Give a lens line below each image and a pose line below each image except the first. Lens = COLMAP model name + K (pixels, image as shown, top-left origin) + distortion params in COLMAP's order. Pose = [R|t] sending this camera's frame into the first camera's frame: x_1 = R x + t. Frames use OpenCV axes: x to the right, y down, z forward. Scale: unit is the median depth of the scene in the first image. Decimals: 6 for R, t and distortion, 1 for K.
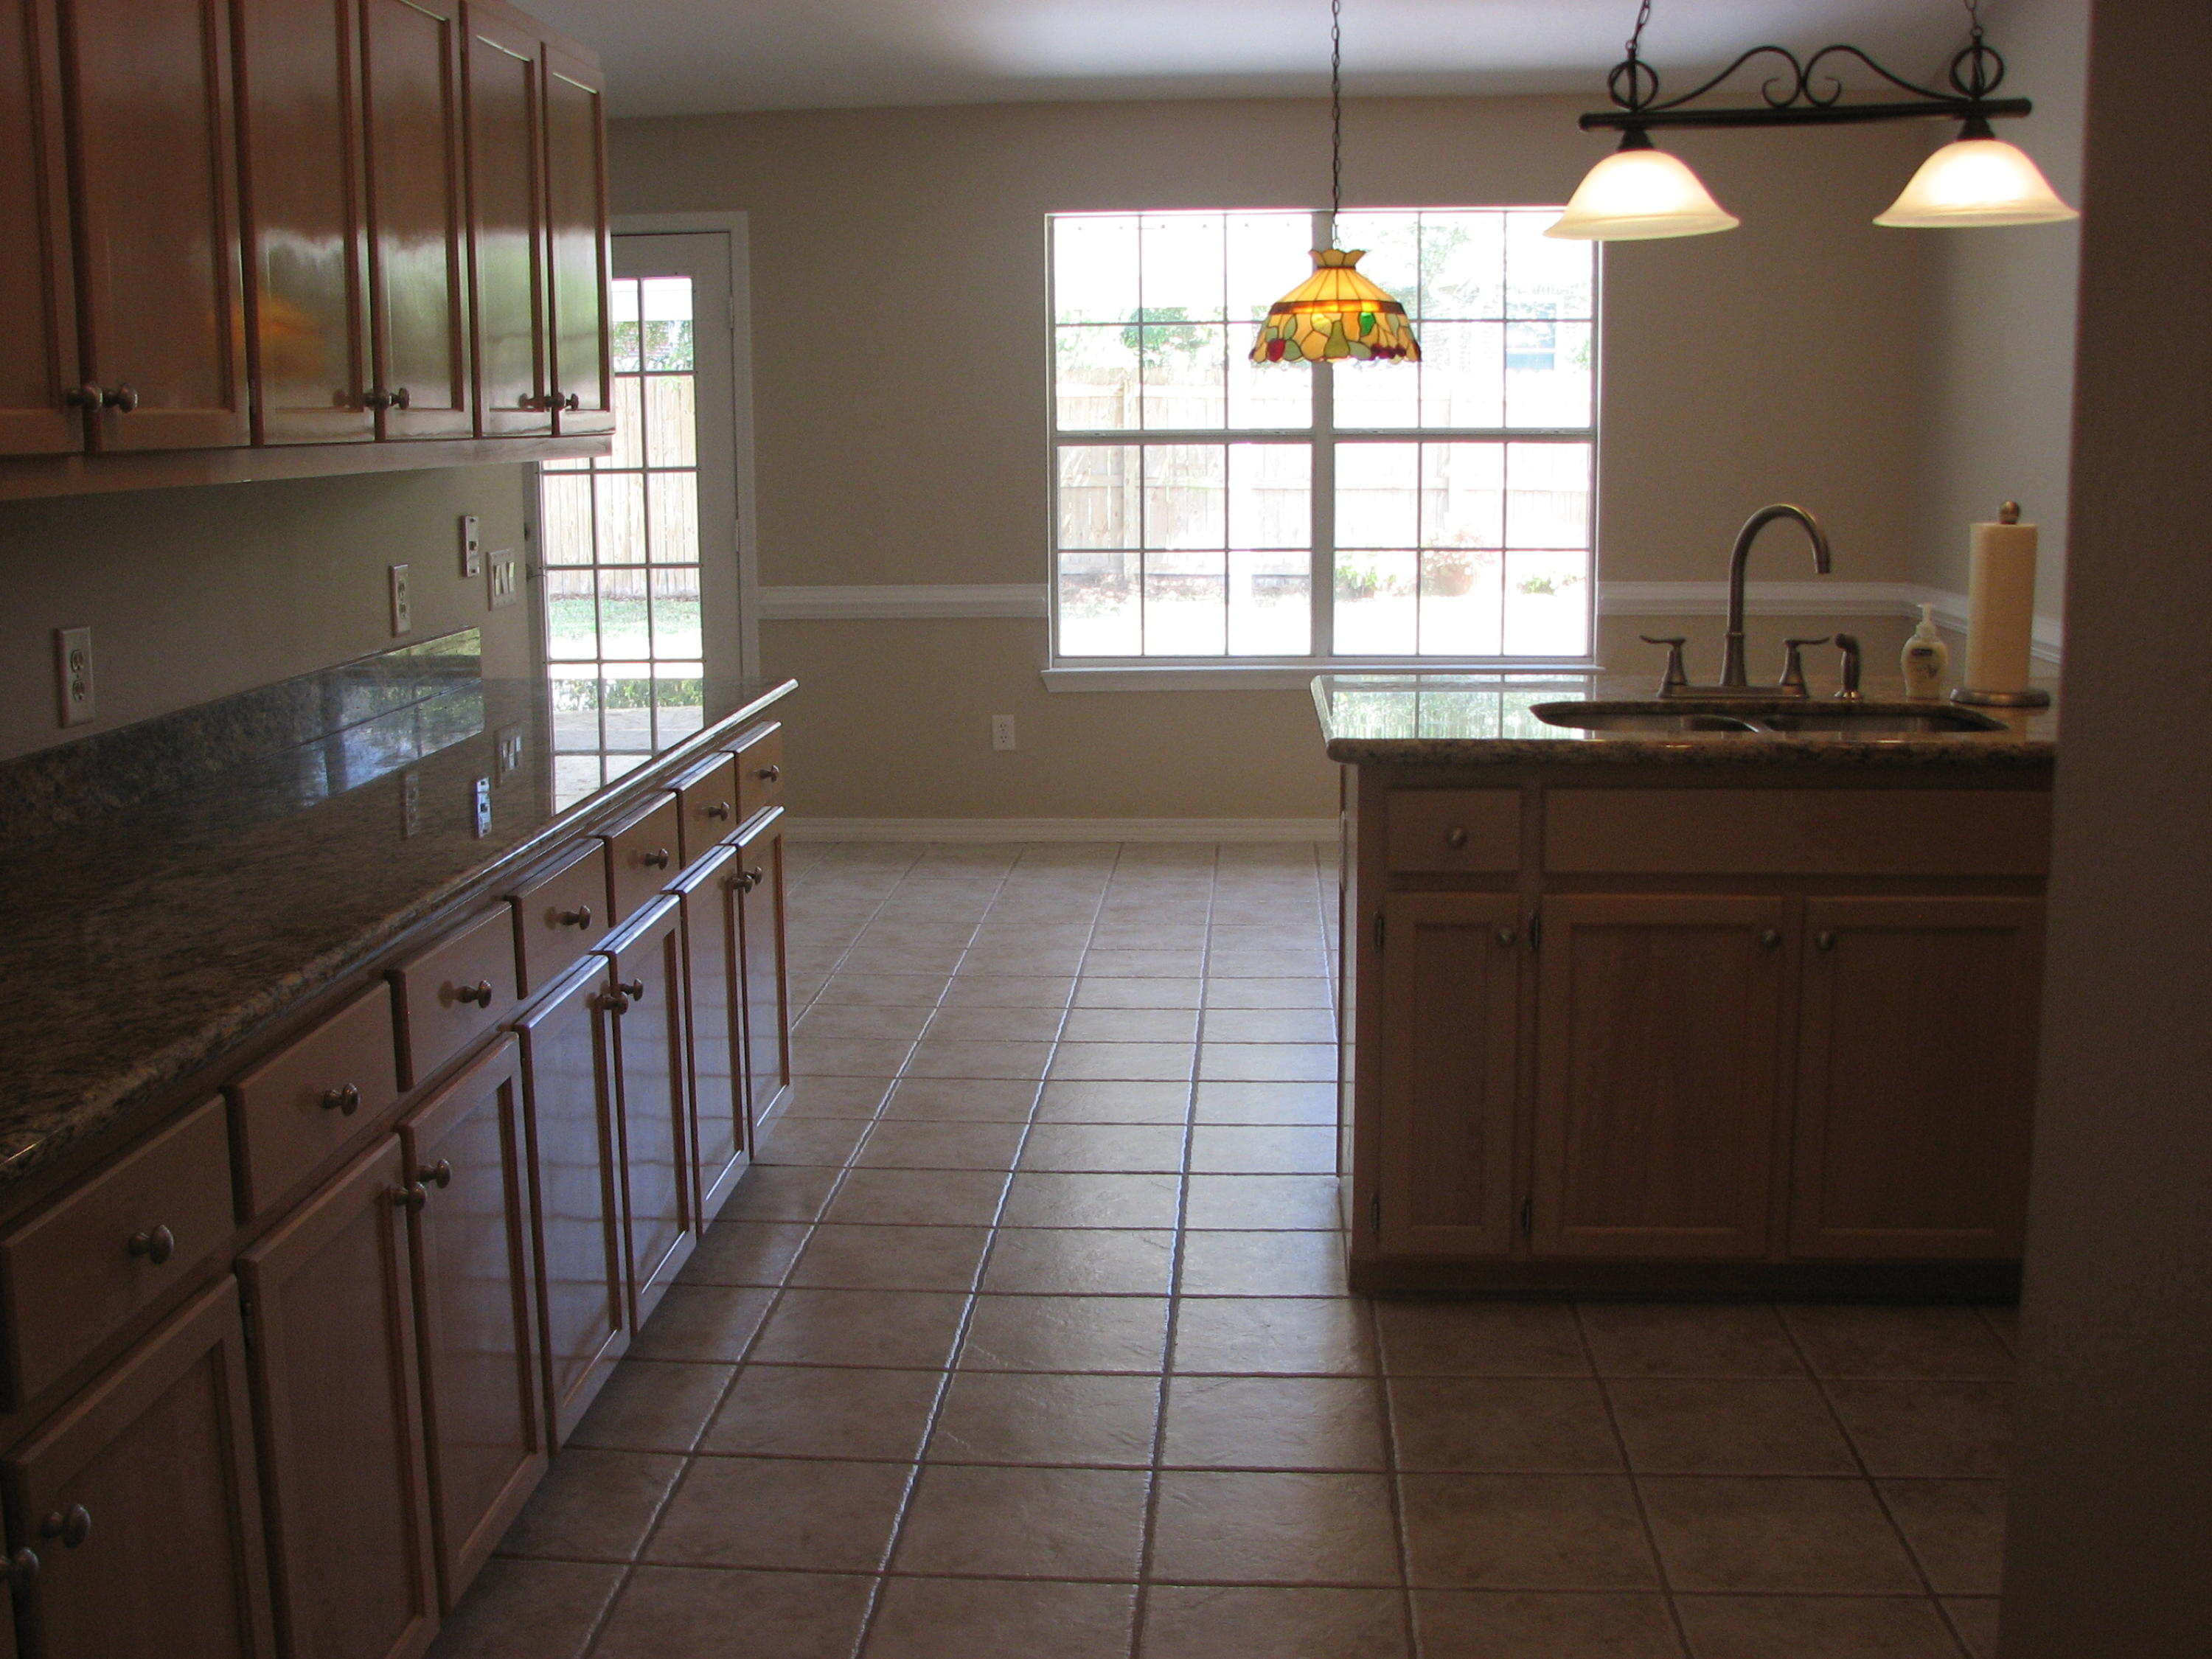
lens RADIAL K [[2365.7, 0, 1108.1], [0, 2365.7, 842.5], [0, 0, 1]] dist [-0.102622, 0.000000]
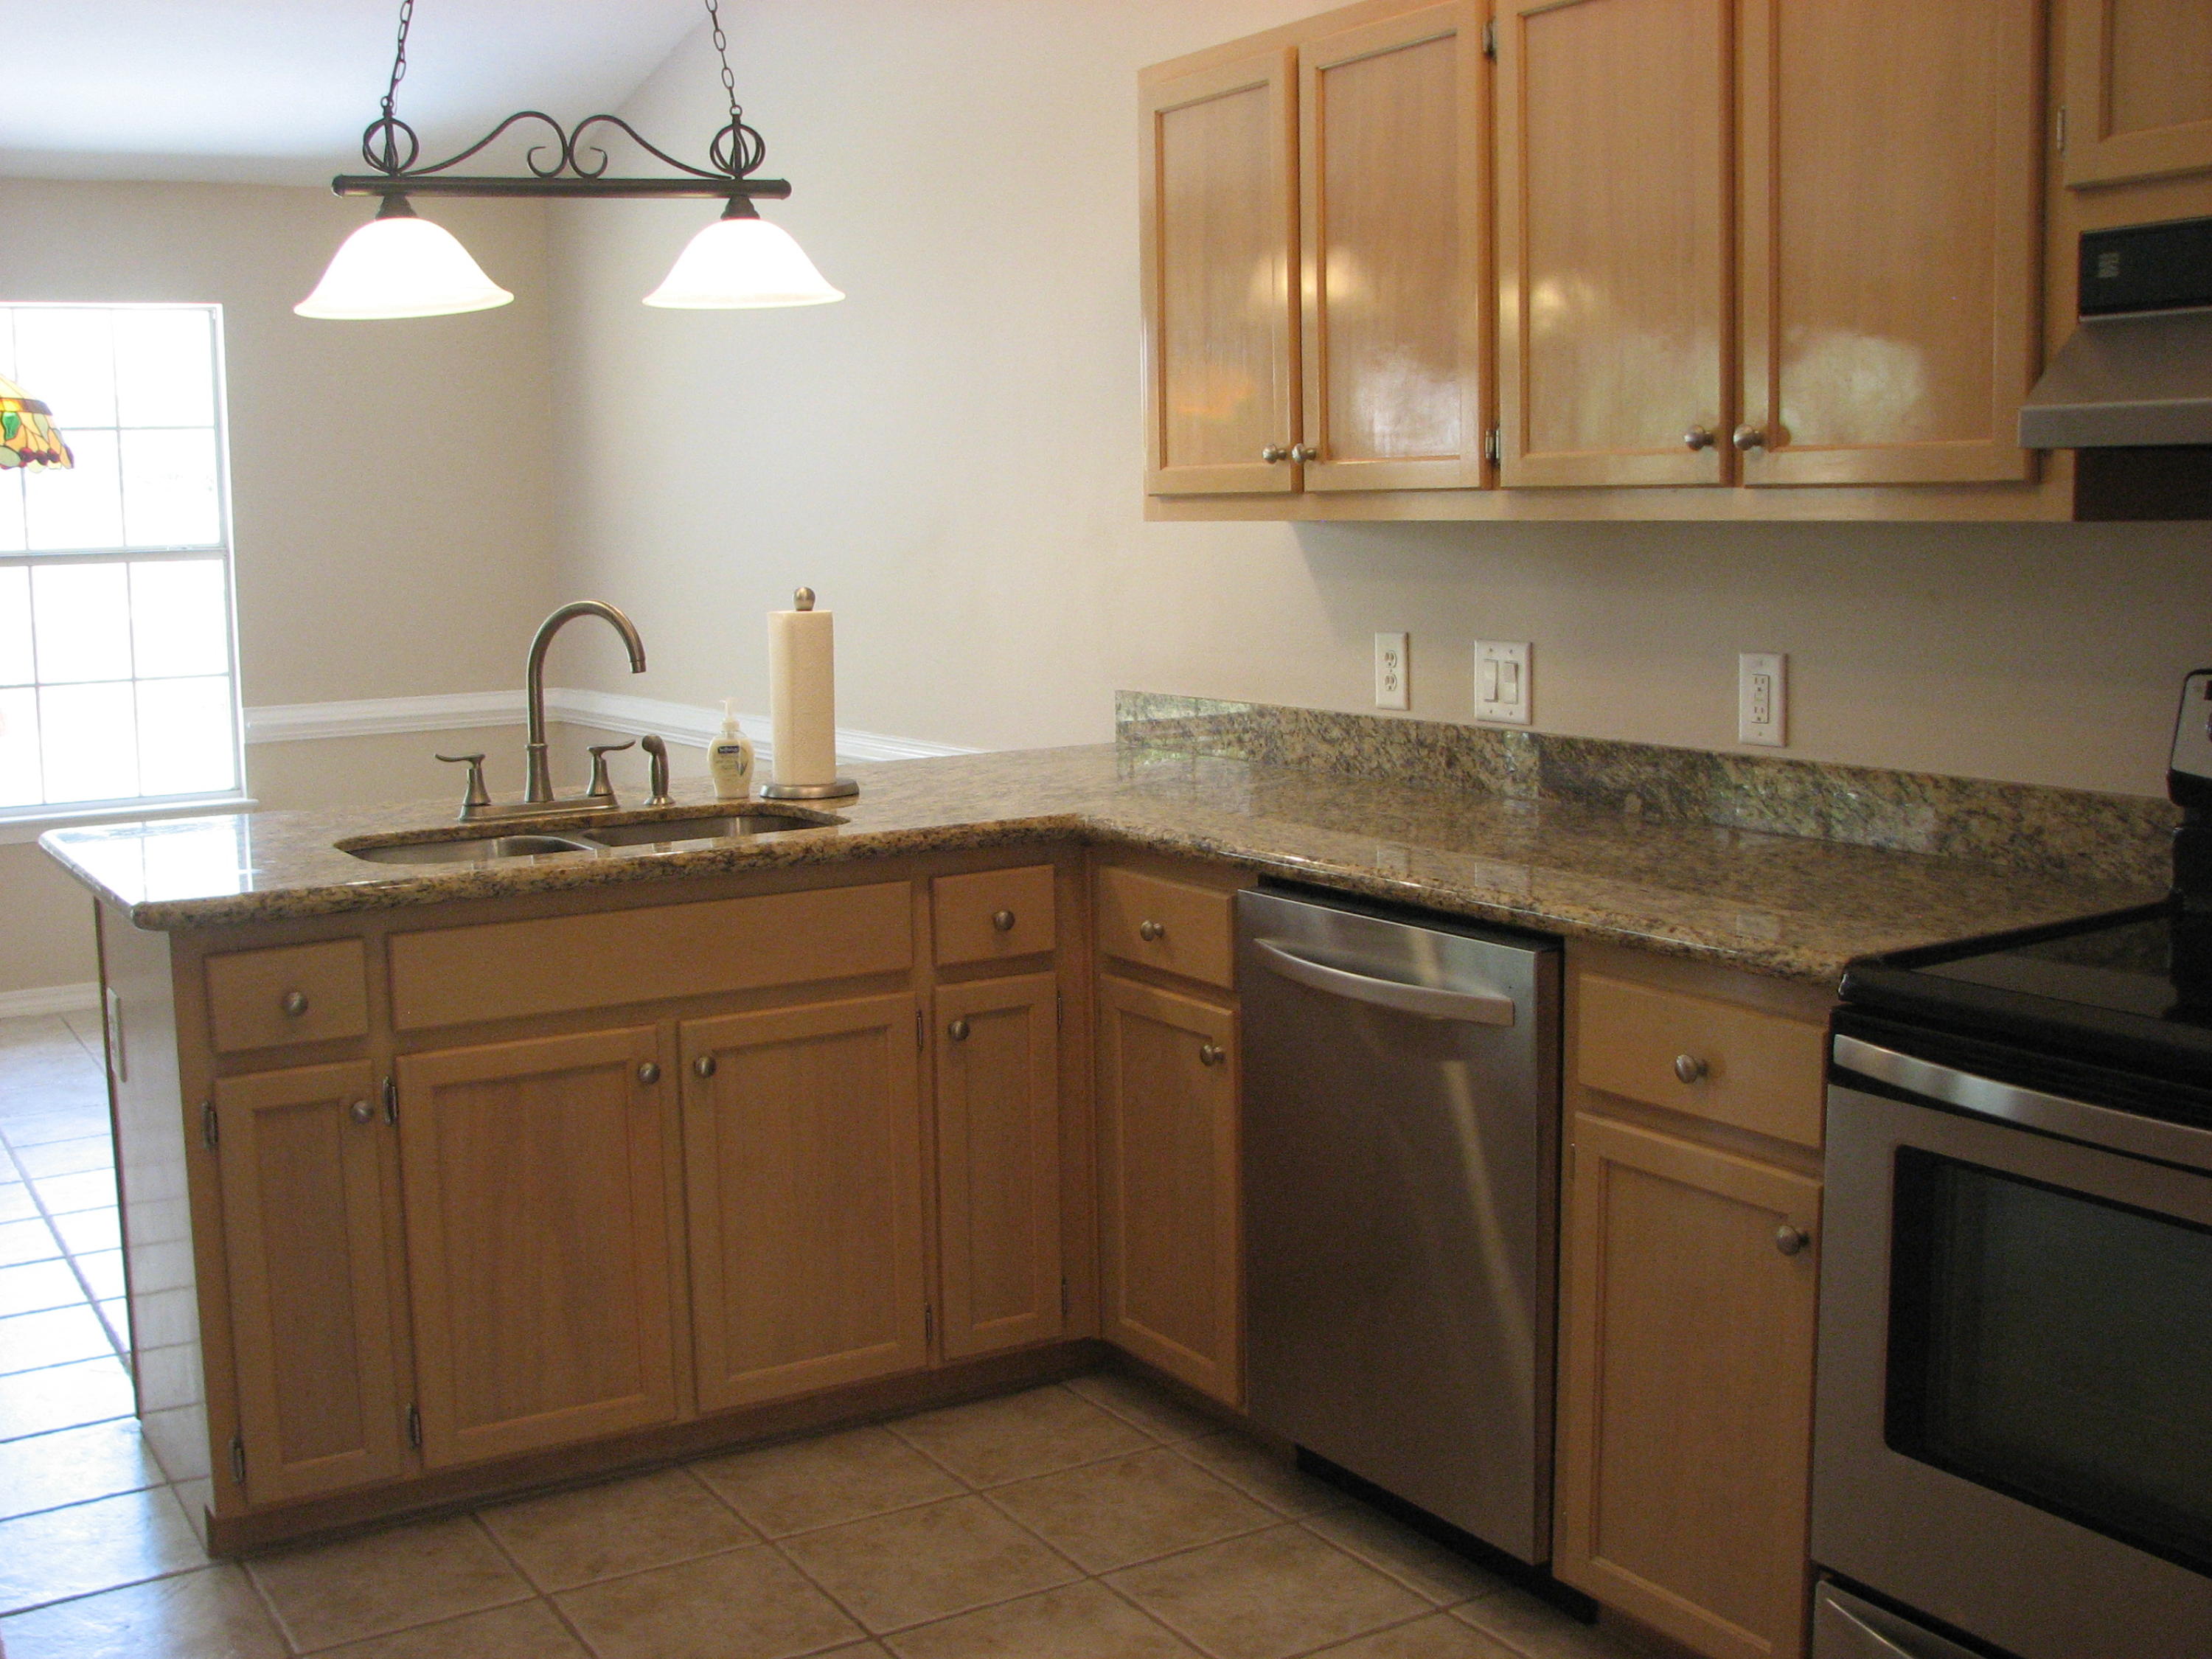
lens RADIAL K [[2365.7, 0, 1103.2], [0, 2365.7, 815.2], [0, 0, 1]] dist [-0.102622, 0.000000]
pose [[0.823216, -0.081313, 0.561875, -0.072239], [0.115837, 0.992927, -0.026022, -0.012533], [-0.555785, 0.086508, 0.826812, 0.123198]]
